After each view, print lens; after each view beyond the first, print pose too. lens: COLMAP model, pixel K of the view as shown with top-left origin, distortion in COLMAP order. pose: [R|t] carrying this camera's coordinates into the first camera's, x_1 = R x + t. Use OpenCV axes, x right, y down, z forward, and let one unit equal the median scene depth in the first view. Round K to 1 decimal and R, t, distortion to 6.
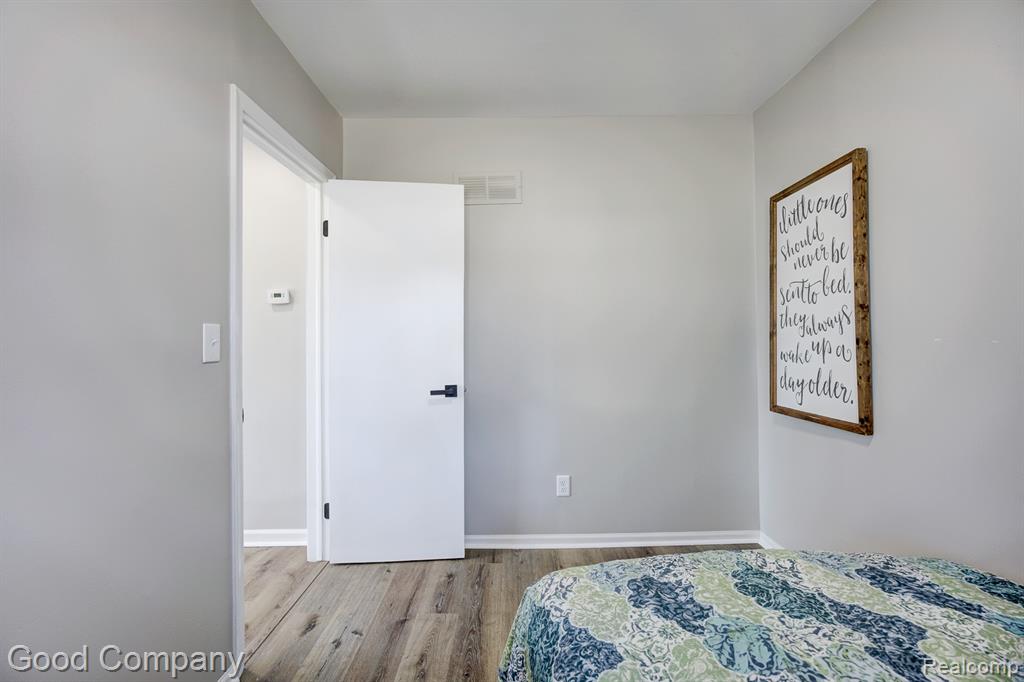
lens RADIAL K [[421.7, 0, 508.0], [0, 421.7, 340.7], [0, 0, 1]] dist [-0.023895, 0.000793]
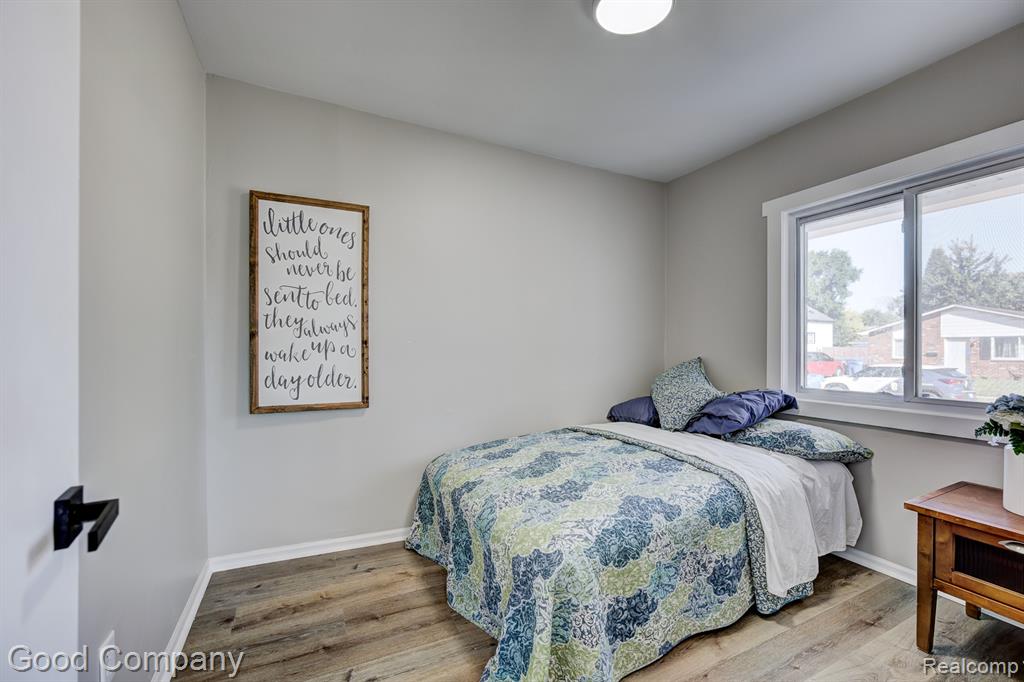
lens RADIAL K [[421.7, 0, 508.0], [0, 421.7, 340.7], [0, 0, 1]] dist [-0.023895, 0.000793]
pose [[-0.450653, 0.010074, 0.892643, -0.547434], [-0.007046, 0.999865, -0.014841, 0.011599], [-0.892672, -0.012978, -0.450521, 1.022184]]
